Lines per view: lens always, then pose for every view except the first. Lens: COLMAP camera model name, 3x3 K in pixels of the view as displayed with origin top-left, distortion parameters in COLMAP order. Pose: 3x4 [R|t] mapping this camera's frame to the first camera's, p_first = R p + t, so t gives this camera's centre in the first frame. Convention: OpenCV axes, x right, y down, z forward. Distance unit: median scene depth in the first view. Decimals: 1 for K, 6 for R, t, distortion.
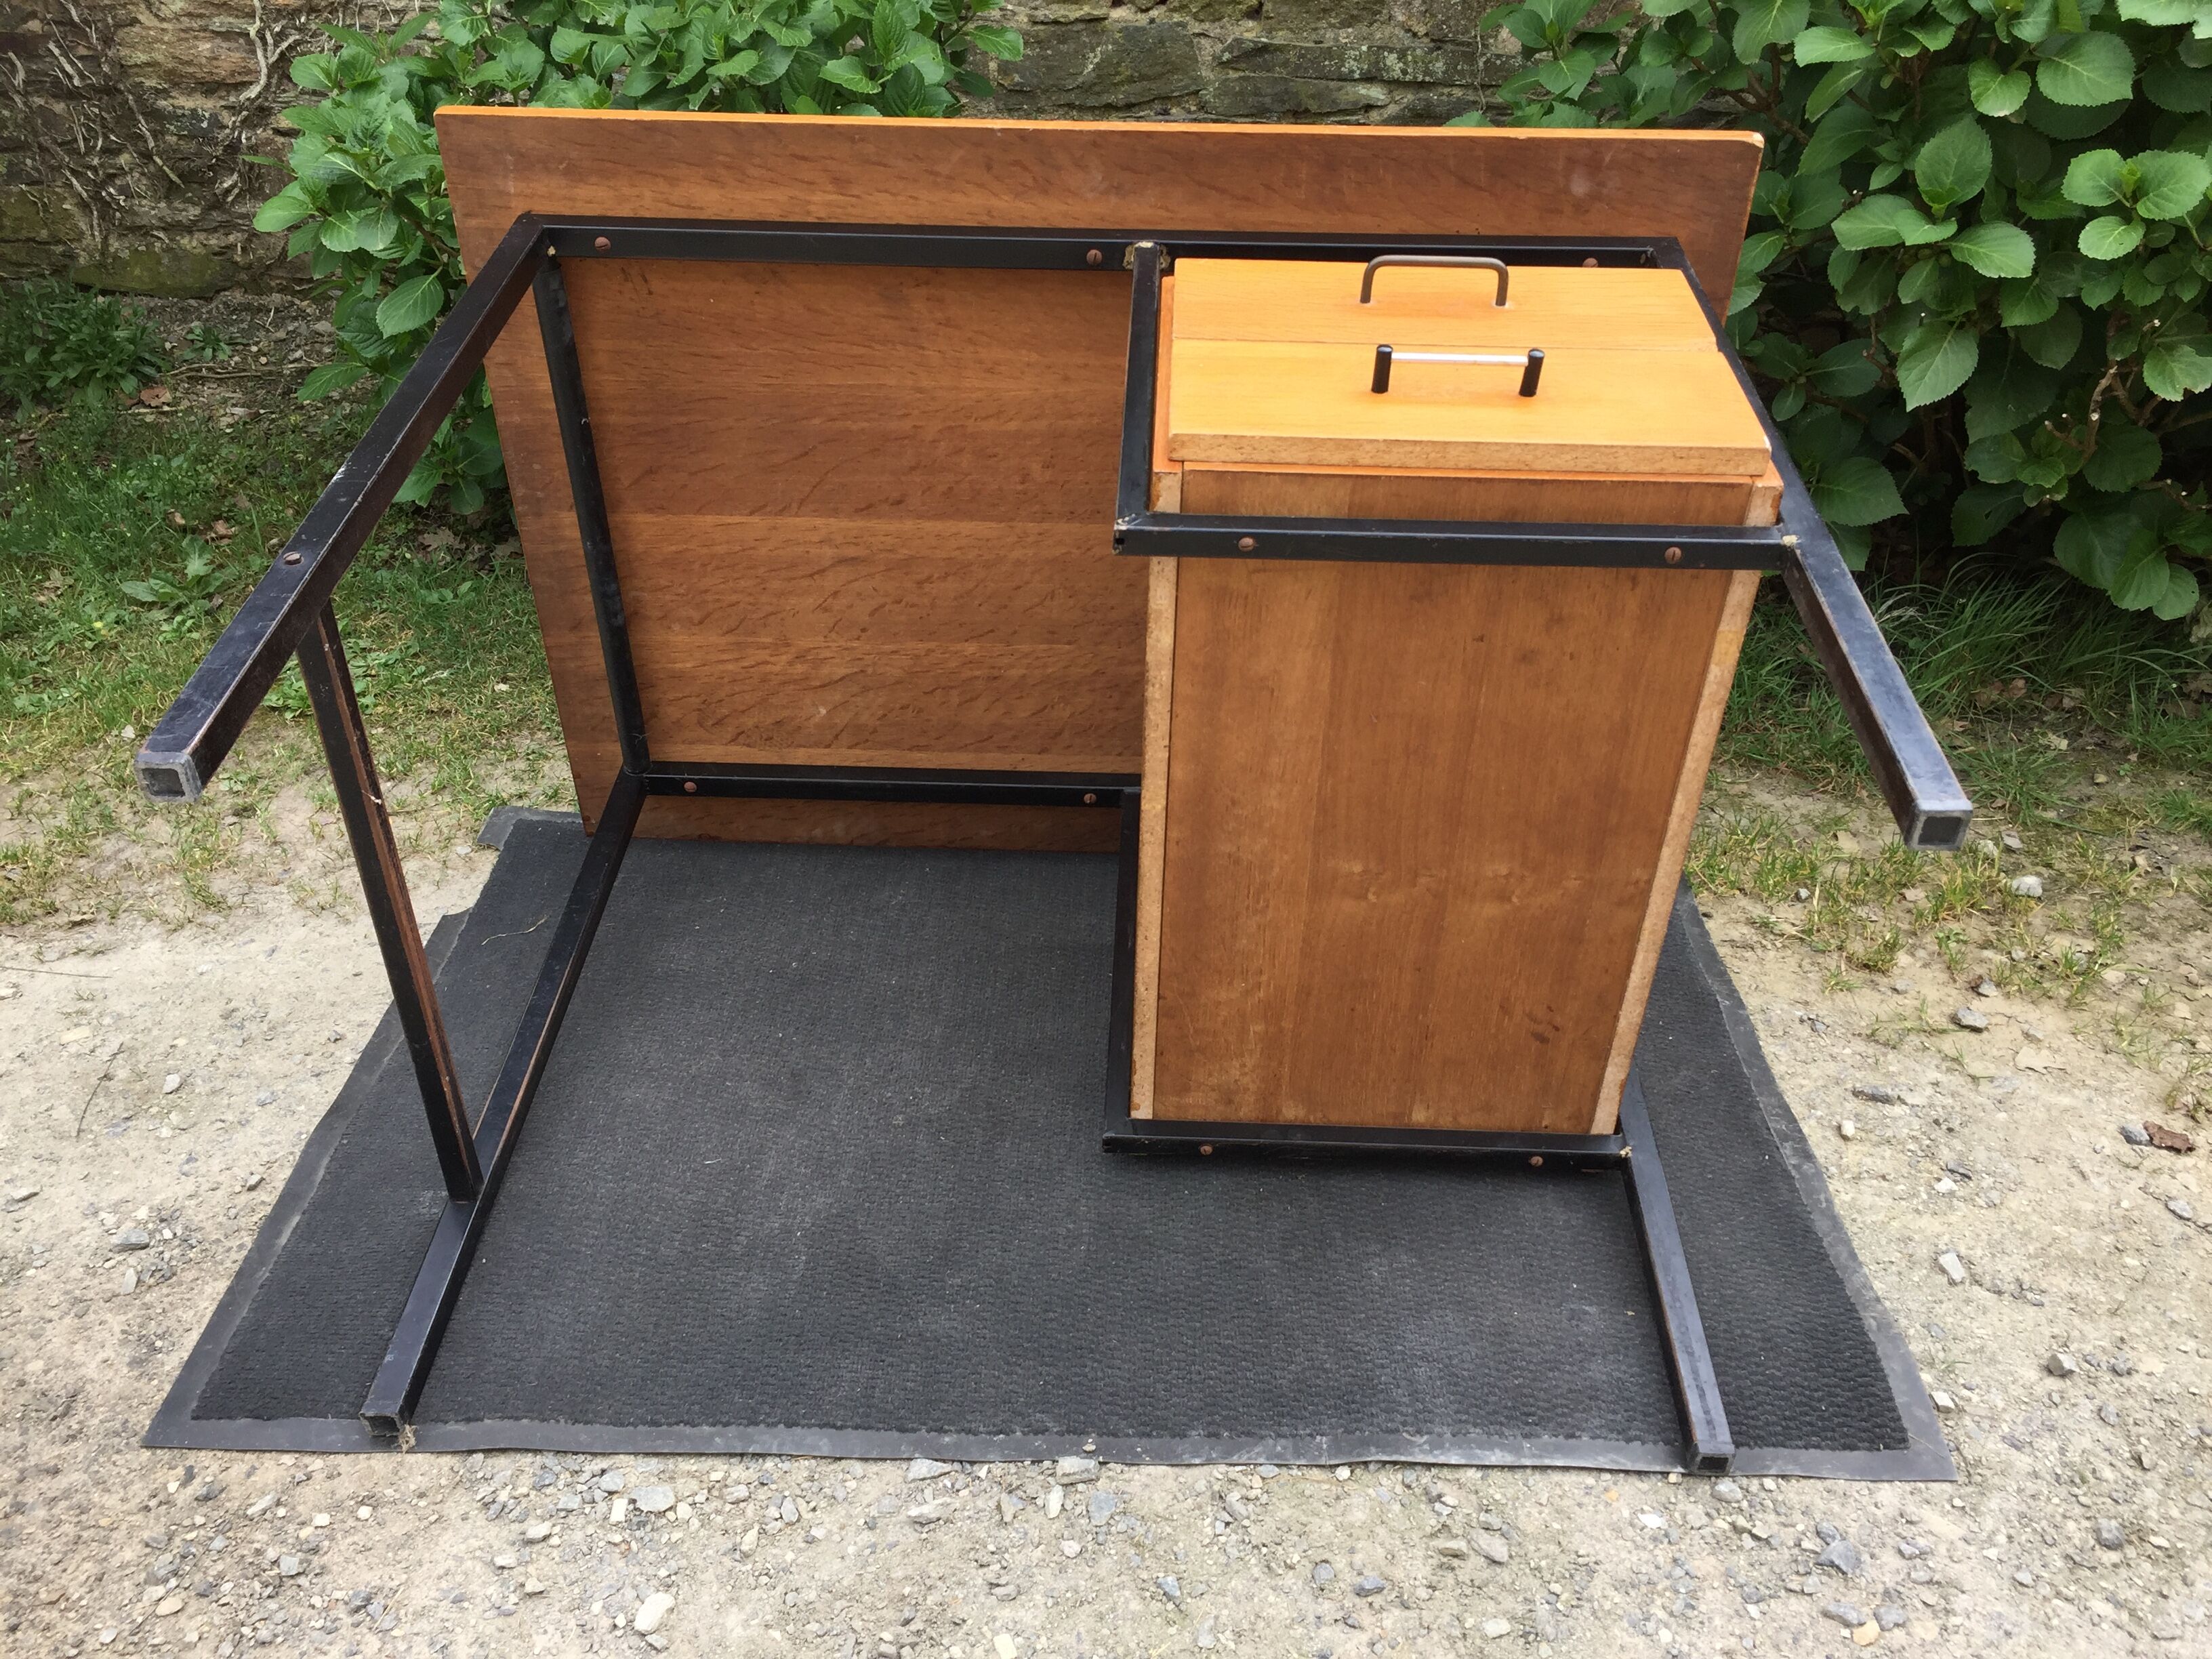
lens RADIAL K [[1904.2, 0, 1135.0], [0, 1904.2, 837.2], [0, 0, 1]] dist [0.082473, -0.119533]
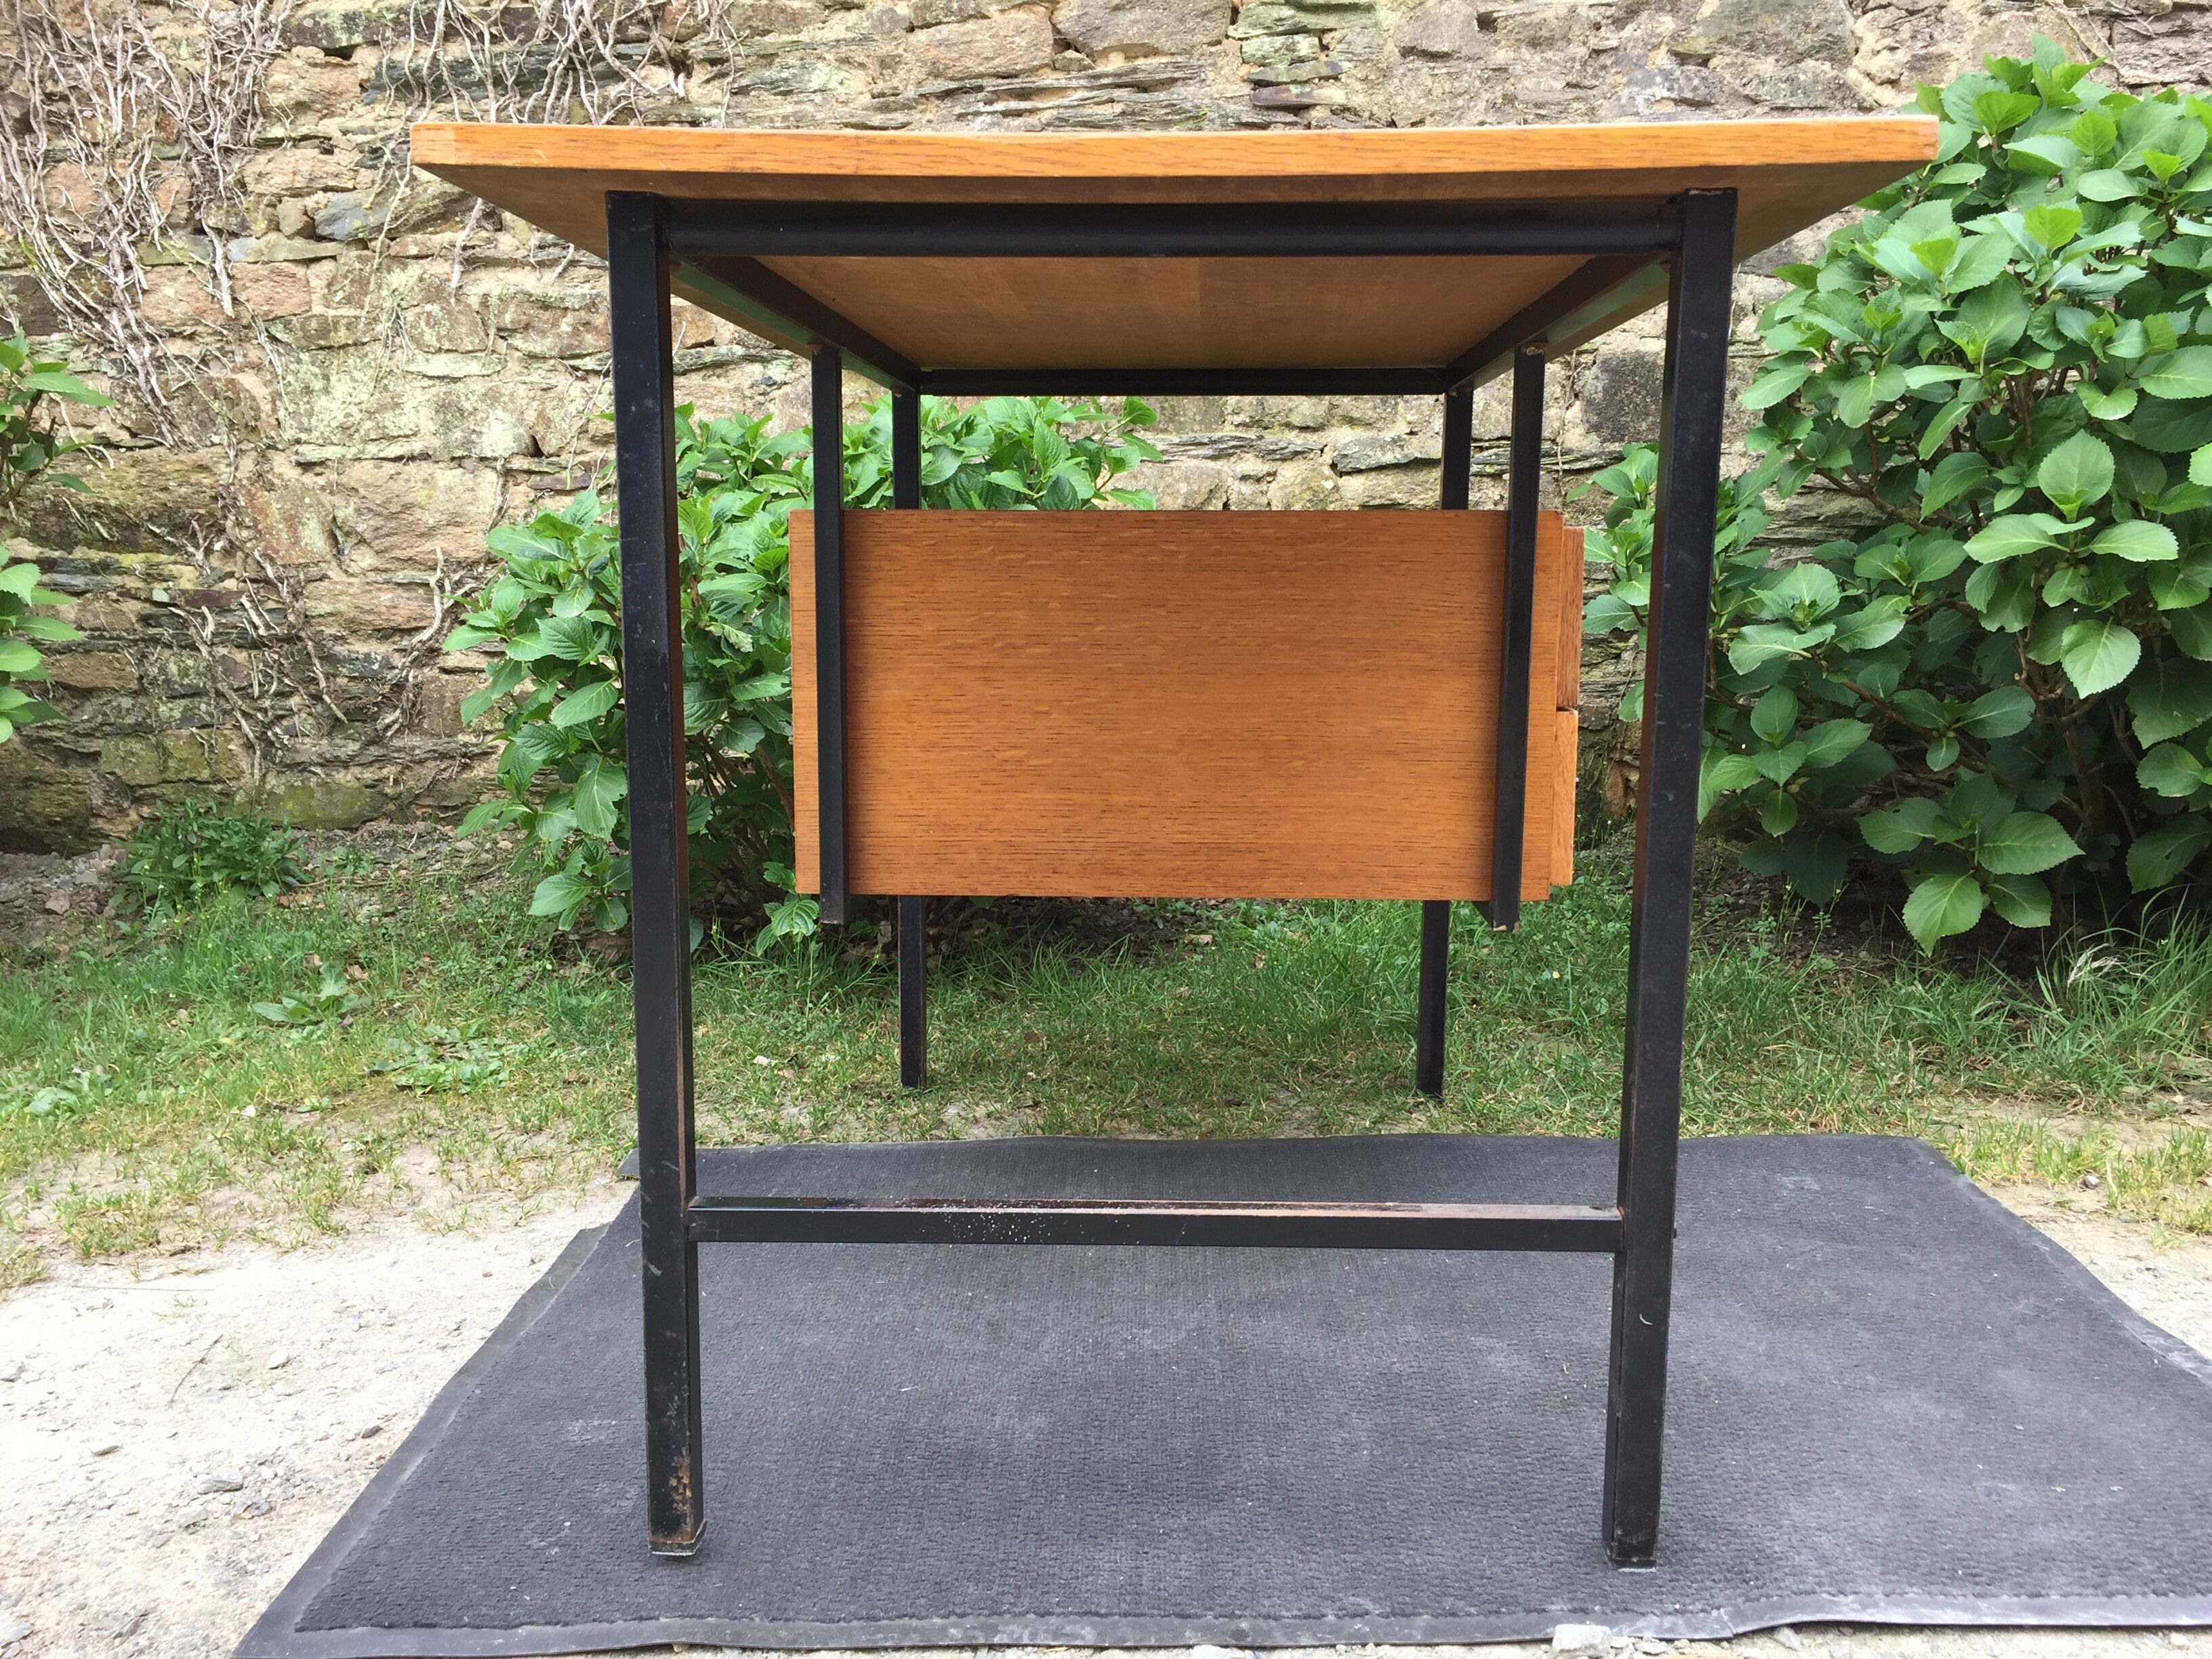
lens RADIAL K [[1904.2, 0, 1127.1], [0, 1904.2, 808.2], [0, 0, 1]] dist [0.082473, -0.119533]
pose [[0.999279, -0.035183, -0.014290, -0.087557], [0.026595, 0.917013, -0.397970, 0.233080], [0.027106, 0.397303, 0.917287, 0.104264]]
